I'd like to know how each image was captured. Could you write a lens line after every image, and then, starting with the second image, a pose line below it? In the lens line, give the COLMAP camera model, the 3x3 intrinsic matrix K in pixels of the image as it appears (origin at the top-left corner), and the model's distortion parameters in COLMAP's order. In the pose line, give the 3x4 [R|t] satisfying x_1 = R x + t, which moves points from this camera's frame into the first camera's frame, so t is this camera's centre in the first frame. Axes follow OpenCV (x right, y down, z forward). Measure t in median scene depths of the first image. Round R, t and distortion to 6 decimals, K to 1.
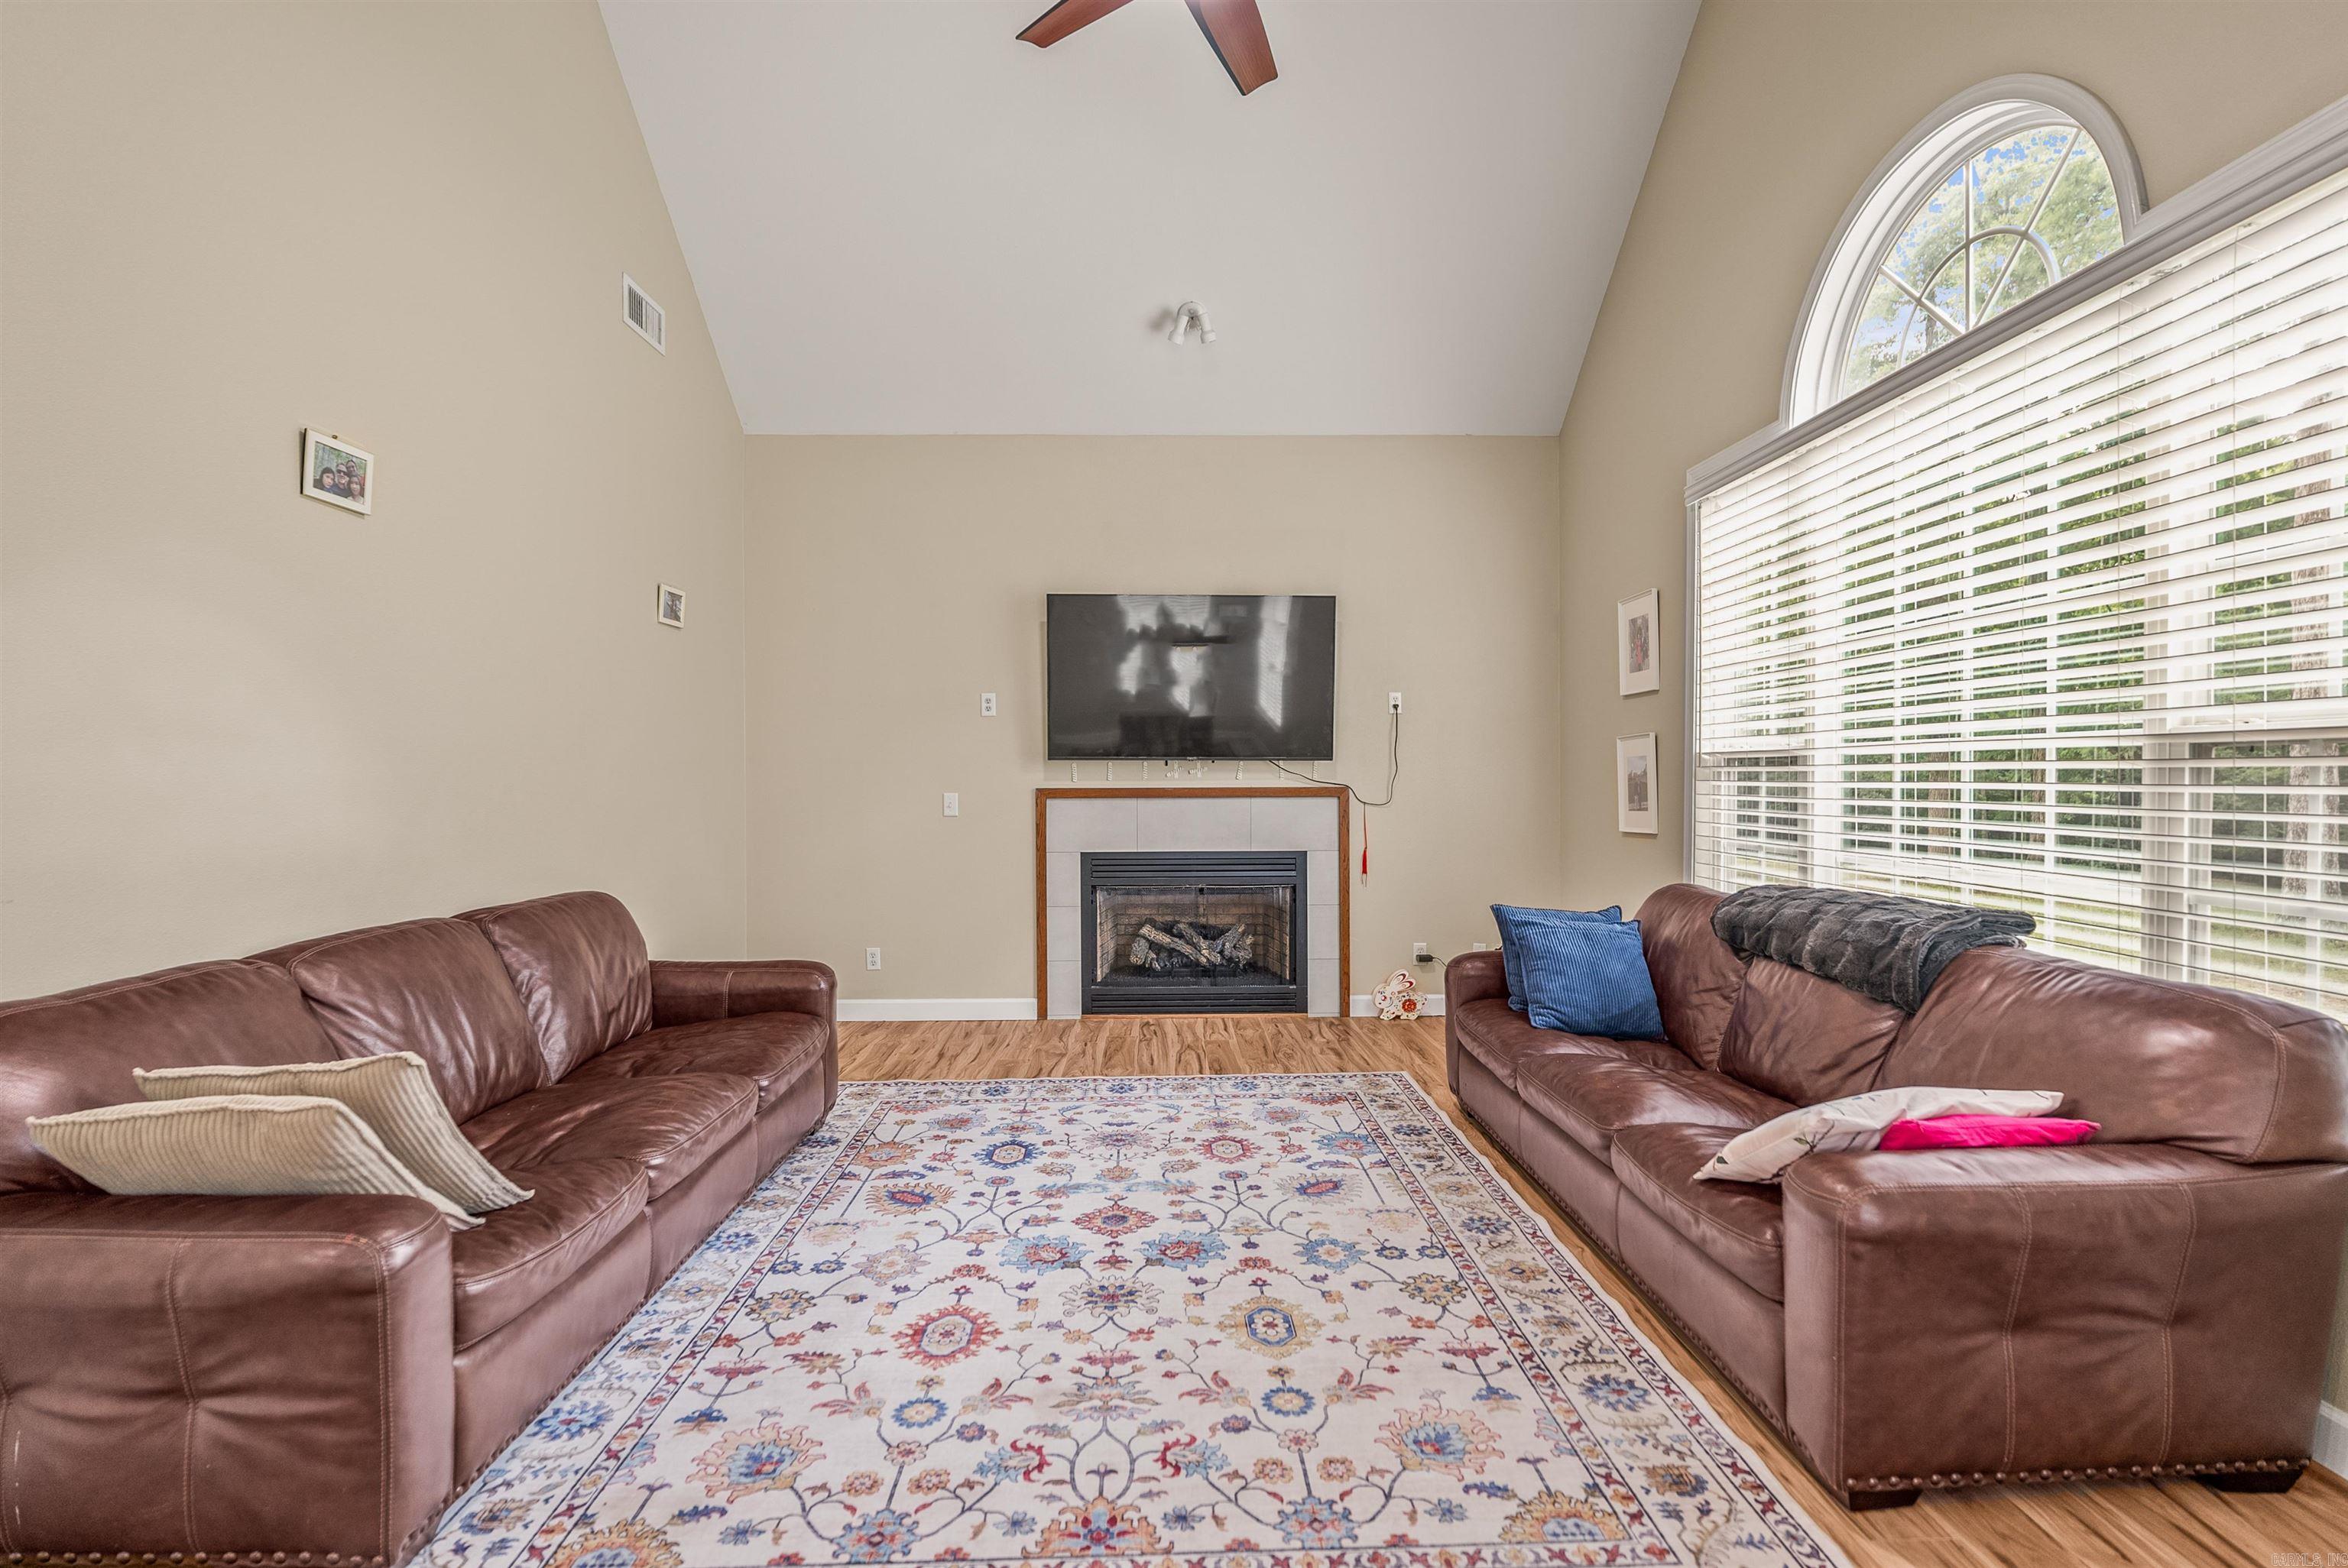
lens RADIAL K [[1040.0, 0, 1162.1], [0, 1040.0, 780.5], [0, 0, 1]] dist [-0.012742, -0.000200]
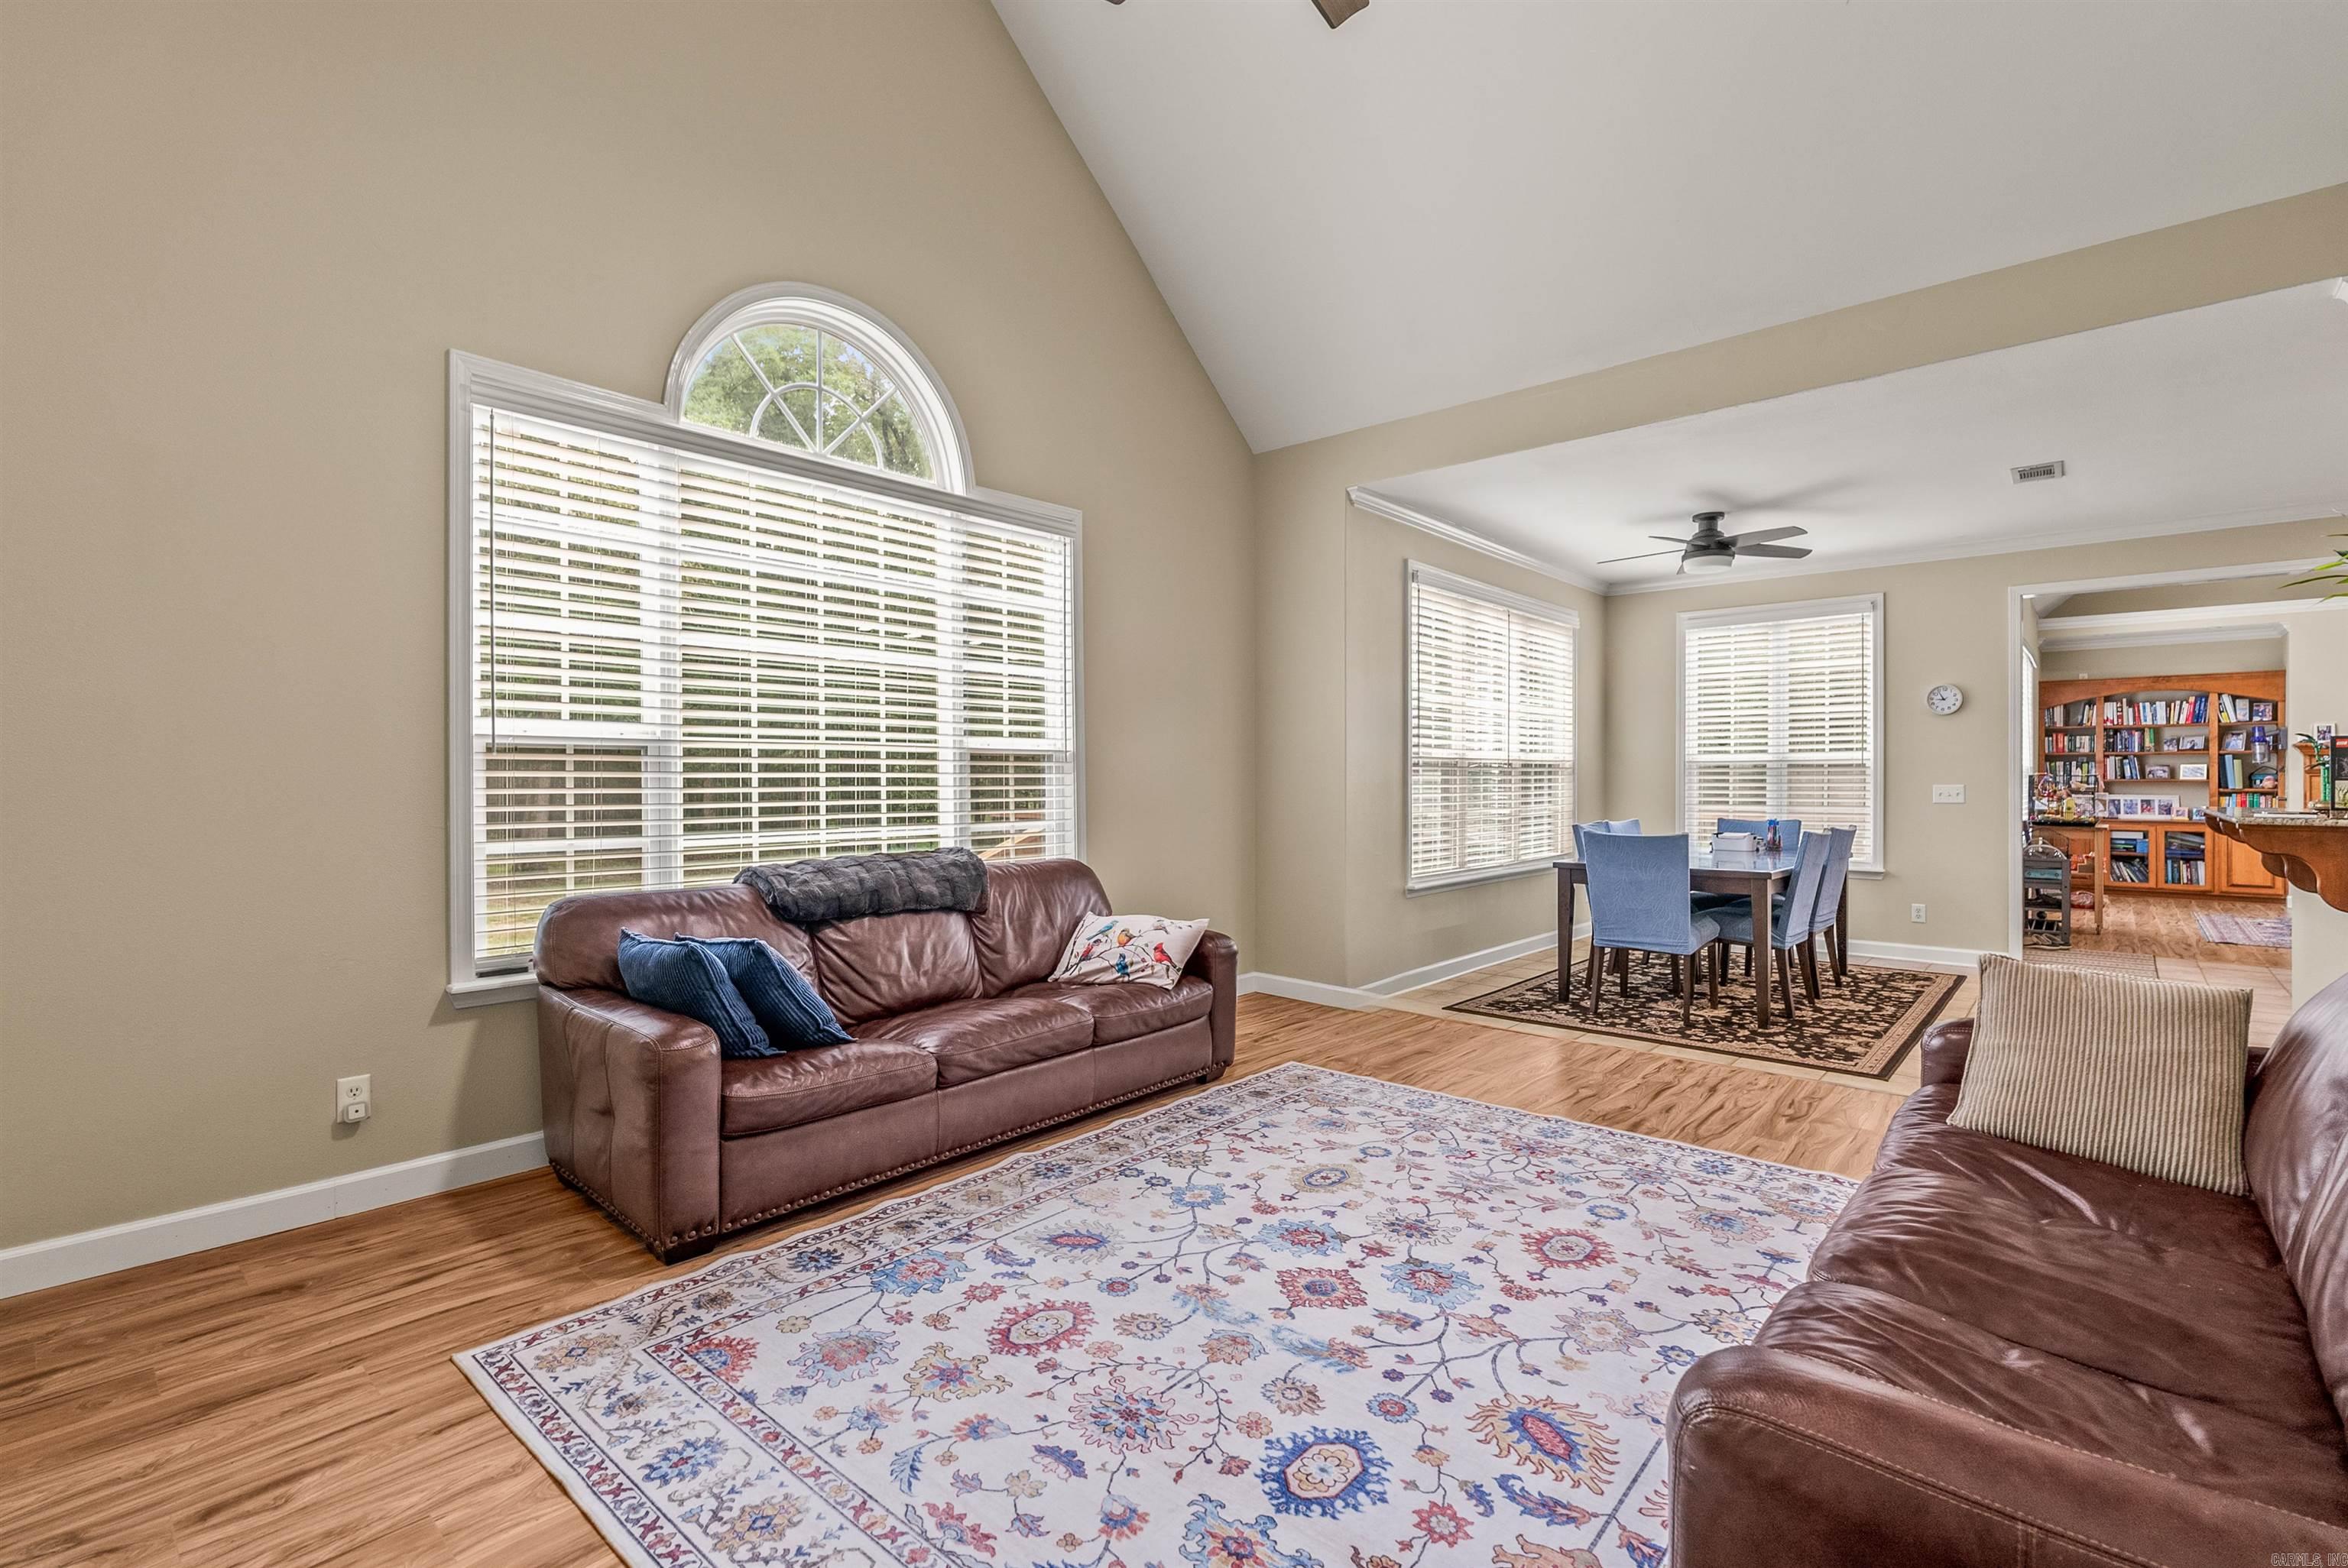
lens RADIAL K [[1043.0, 0, 1177.4], [0, 1043.0, 774.6], [0, 0, 1]] dist [-0.004543, -0.000456]
pose [[-0.736129, 0.002492, 0.676837, -0.568630], [0.001570, 0.999997, -0.001975, 0.008262], [-0.676839, -0.000392, -0.736131, 1.812423]]
